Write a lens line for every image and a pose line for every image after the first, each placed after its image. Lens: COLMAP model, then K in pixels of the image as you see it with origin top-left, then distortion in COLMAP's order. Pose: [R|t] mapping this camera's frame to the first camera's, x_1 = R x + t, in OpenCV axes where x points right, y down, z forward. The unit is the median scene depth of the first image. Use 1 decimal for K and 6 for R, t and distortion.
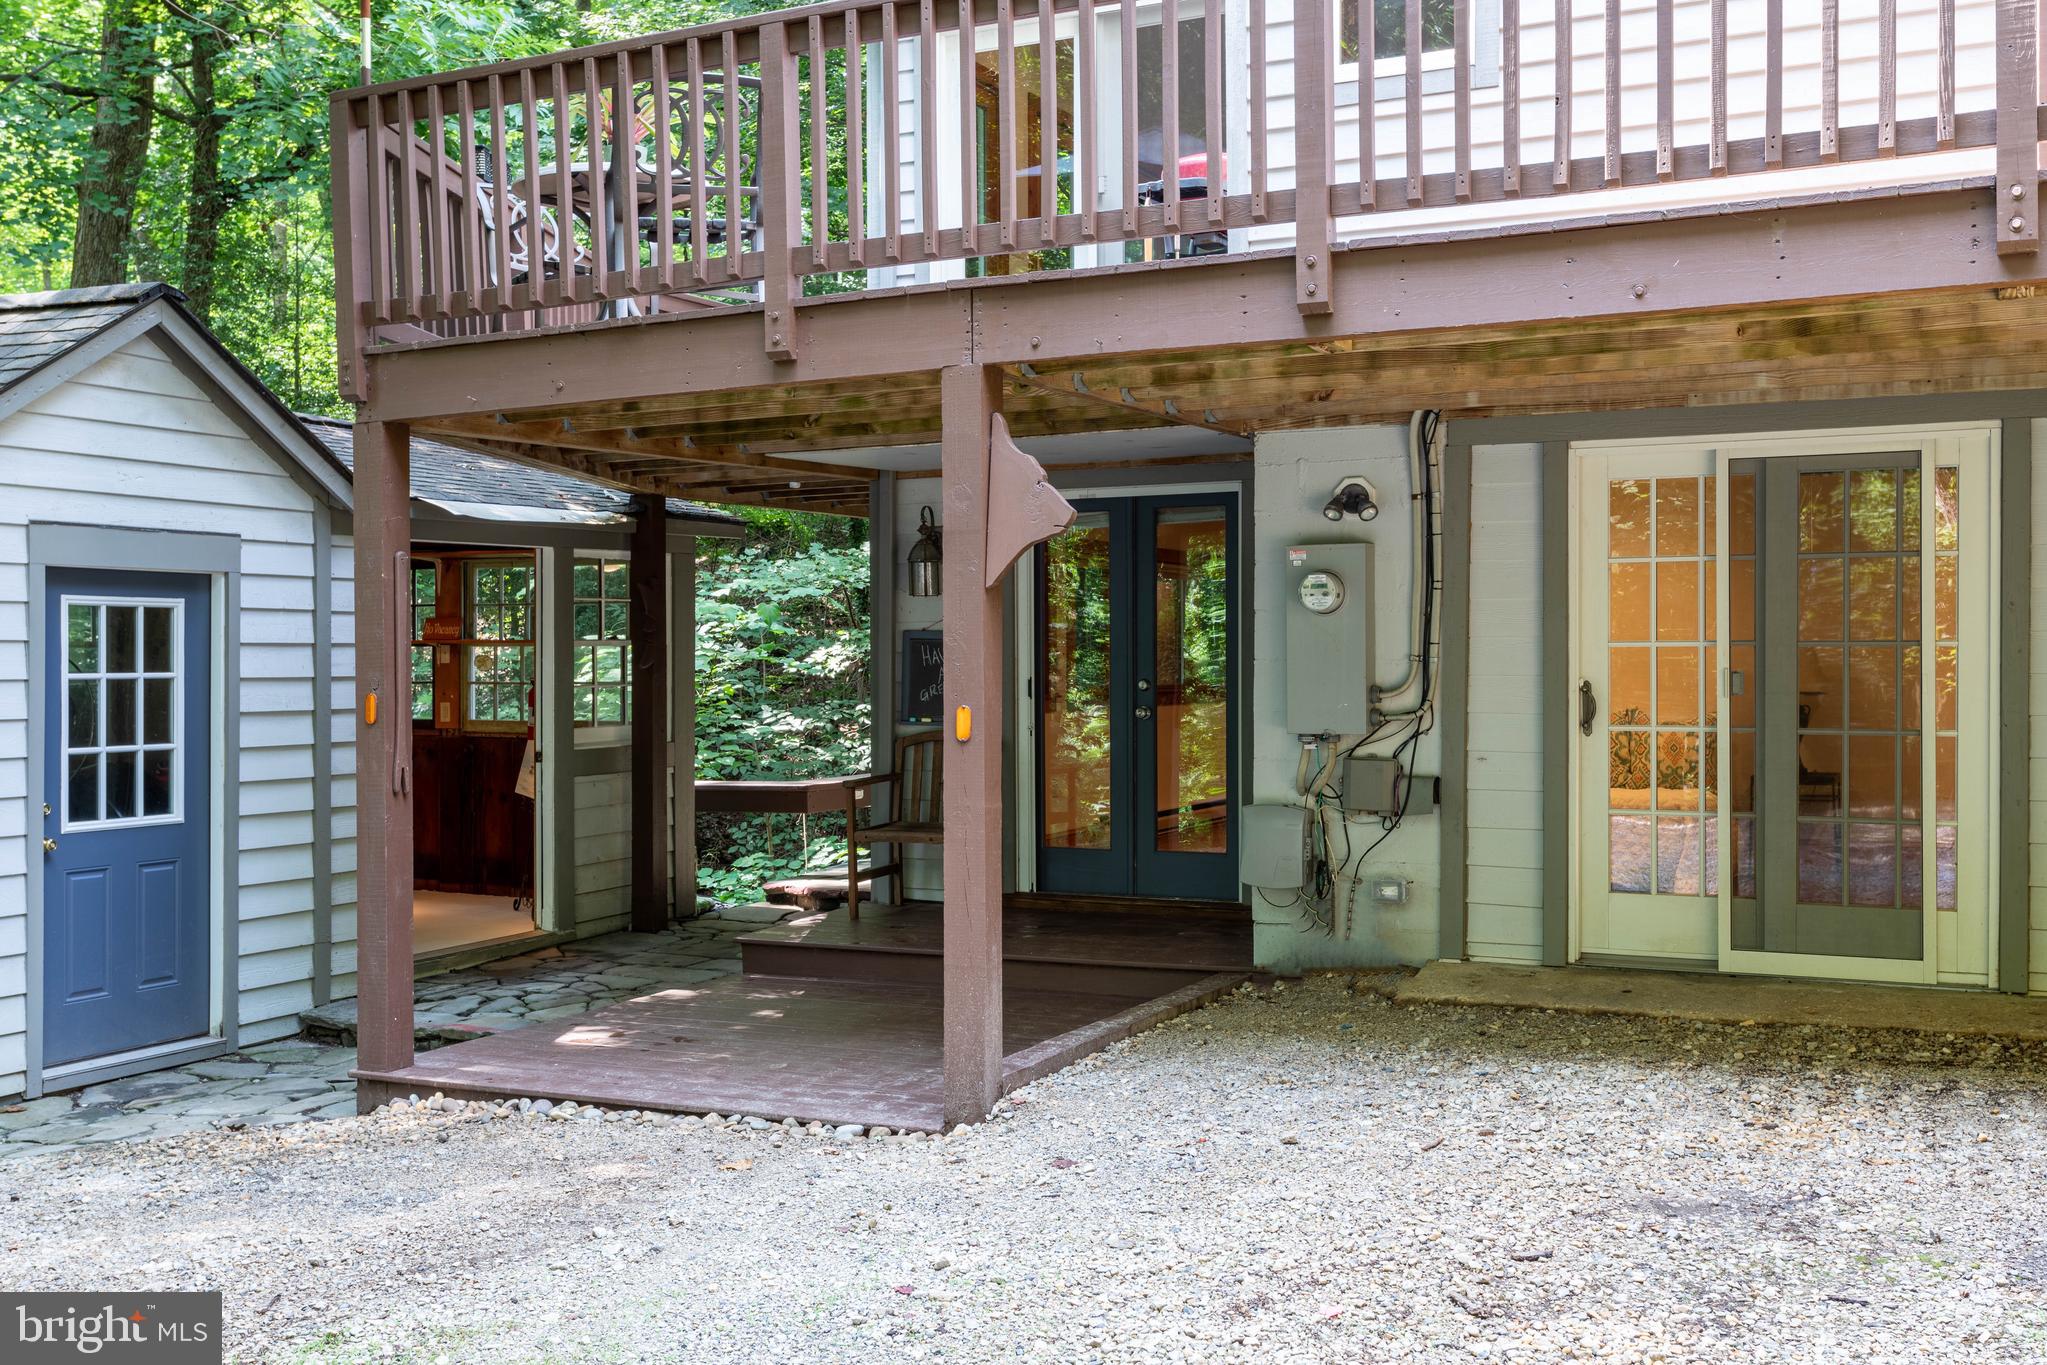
lens RADIAL K [[2037.7, 0, 1023.5], [0, 2037.7, 682.5], [0, 0, 1]] dist [0.009164, 0.003619]
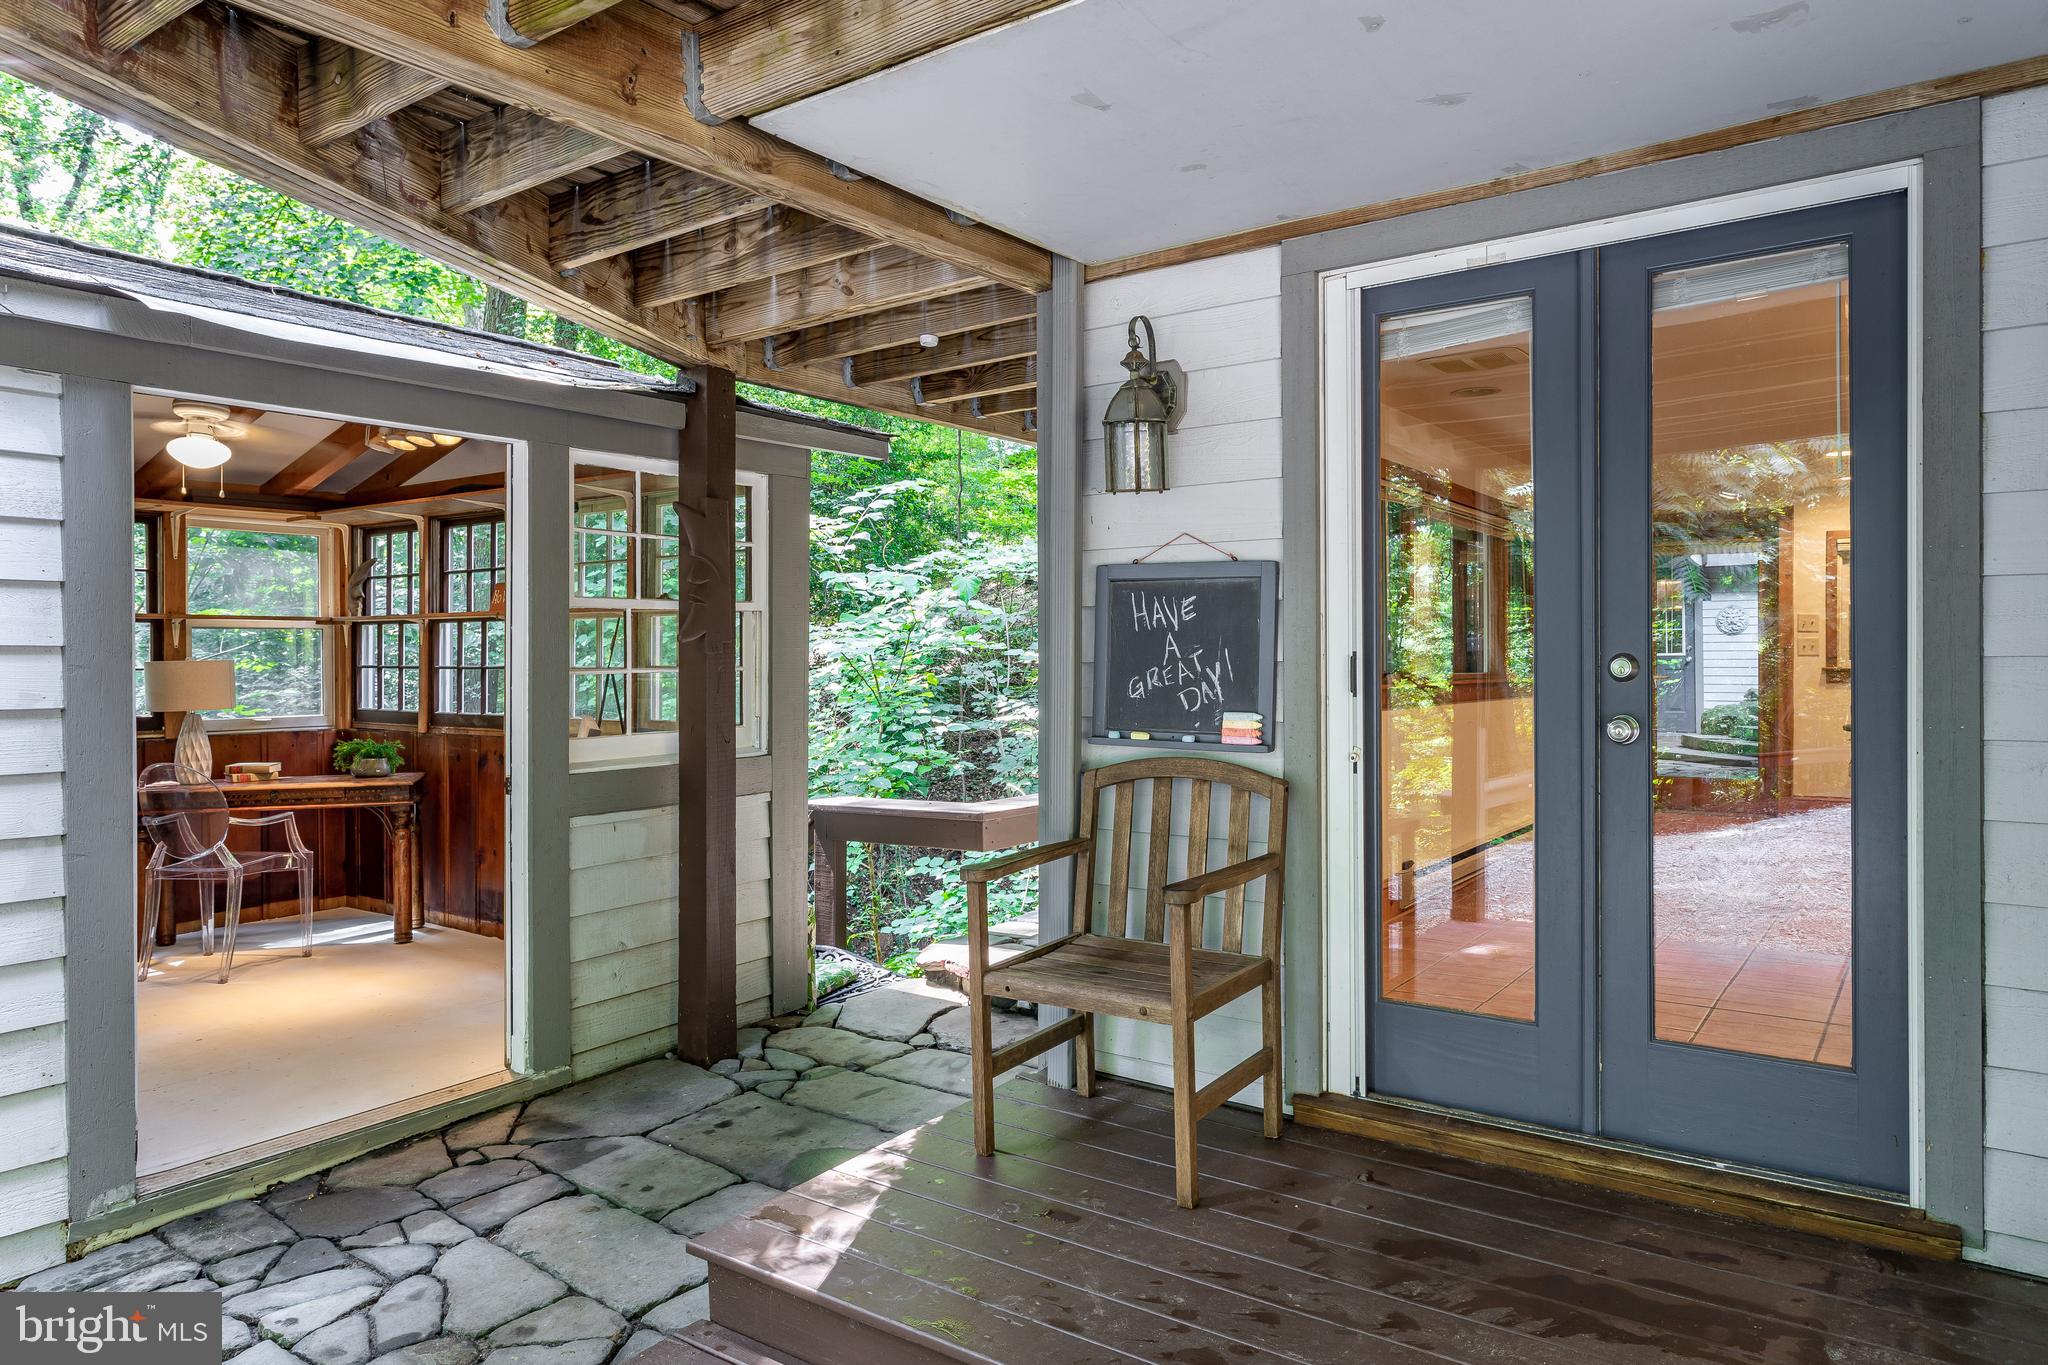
lens RADIAL K [[1291.1, 0, 1026.0], [0, 1291.1, 653.8], [0, 0, 1]] dist [-0.003492, 0.000938]
pose [[0.987946, -0.000040, -0.154798, -0.025772], [-0.002692, 0.999844, -0.017434, 0.003462], [0.154775, 0.017640, 0.987792, 0.678828]]
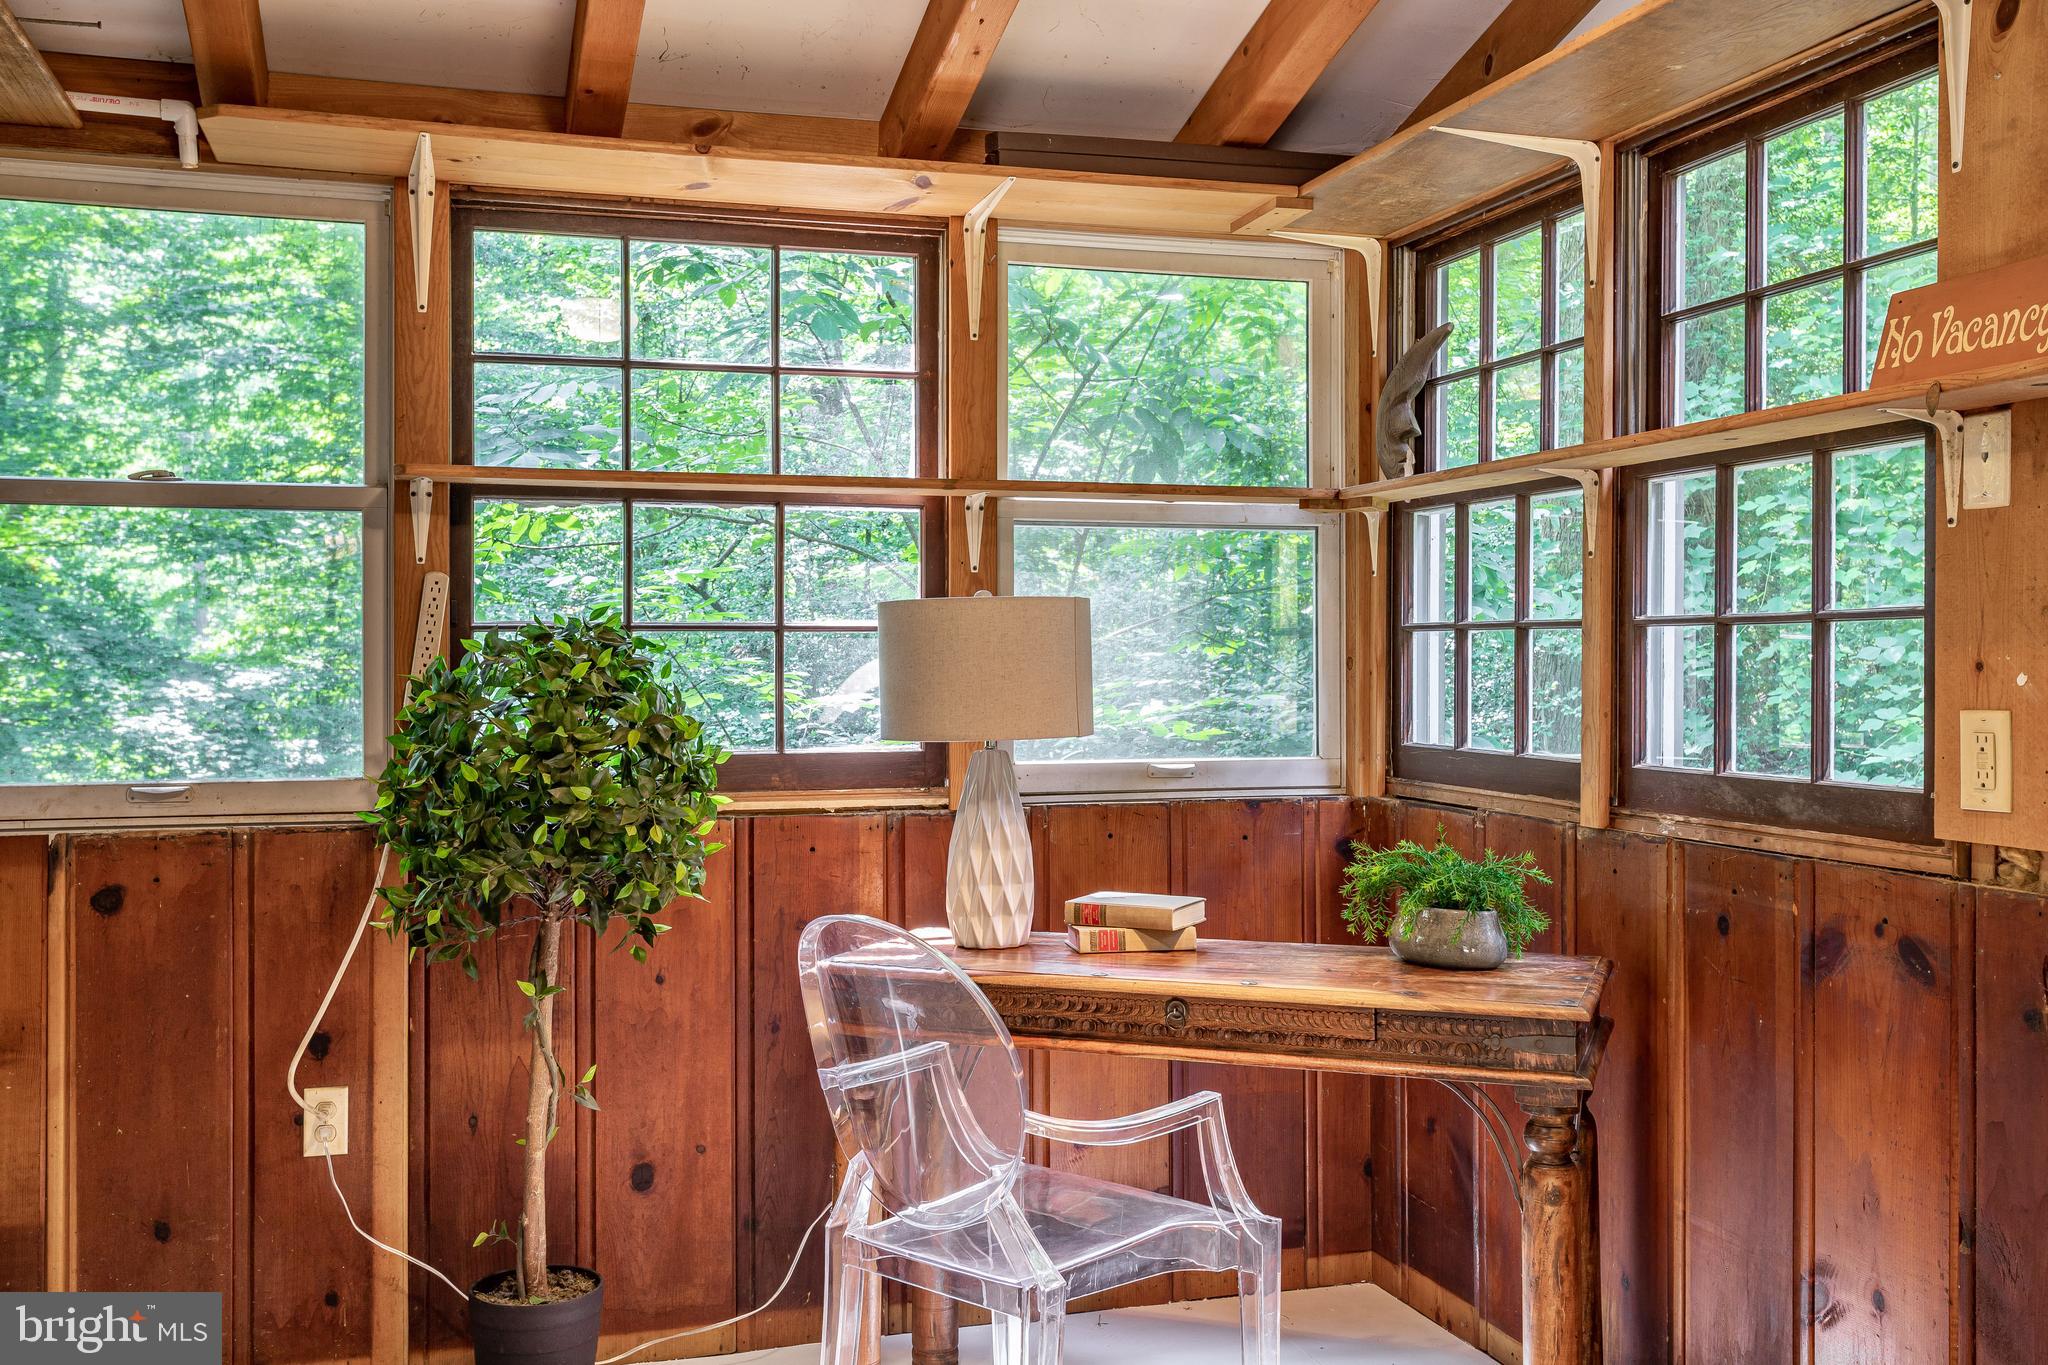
lens RADIAL K [[1950.8, 0, 1017.0], [0, 1950.8, 673.8], [0, 0, 1]] dist [-0.003765, -0.015368]
pose [[0.688304, 0.010763, -0.725343, -0.259715], [-0.015574, 0.999879, 0.000057, 0.009395], [0.725255, 0.011257, 0.688388, 0.986726]]
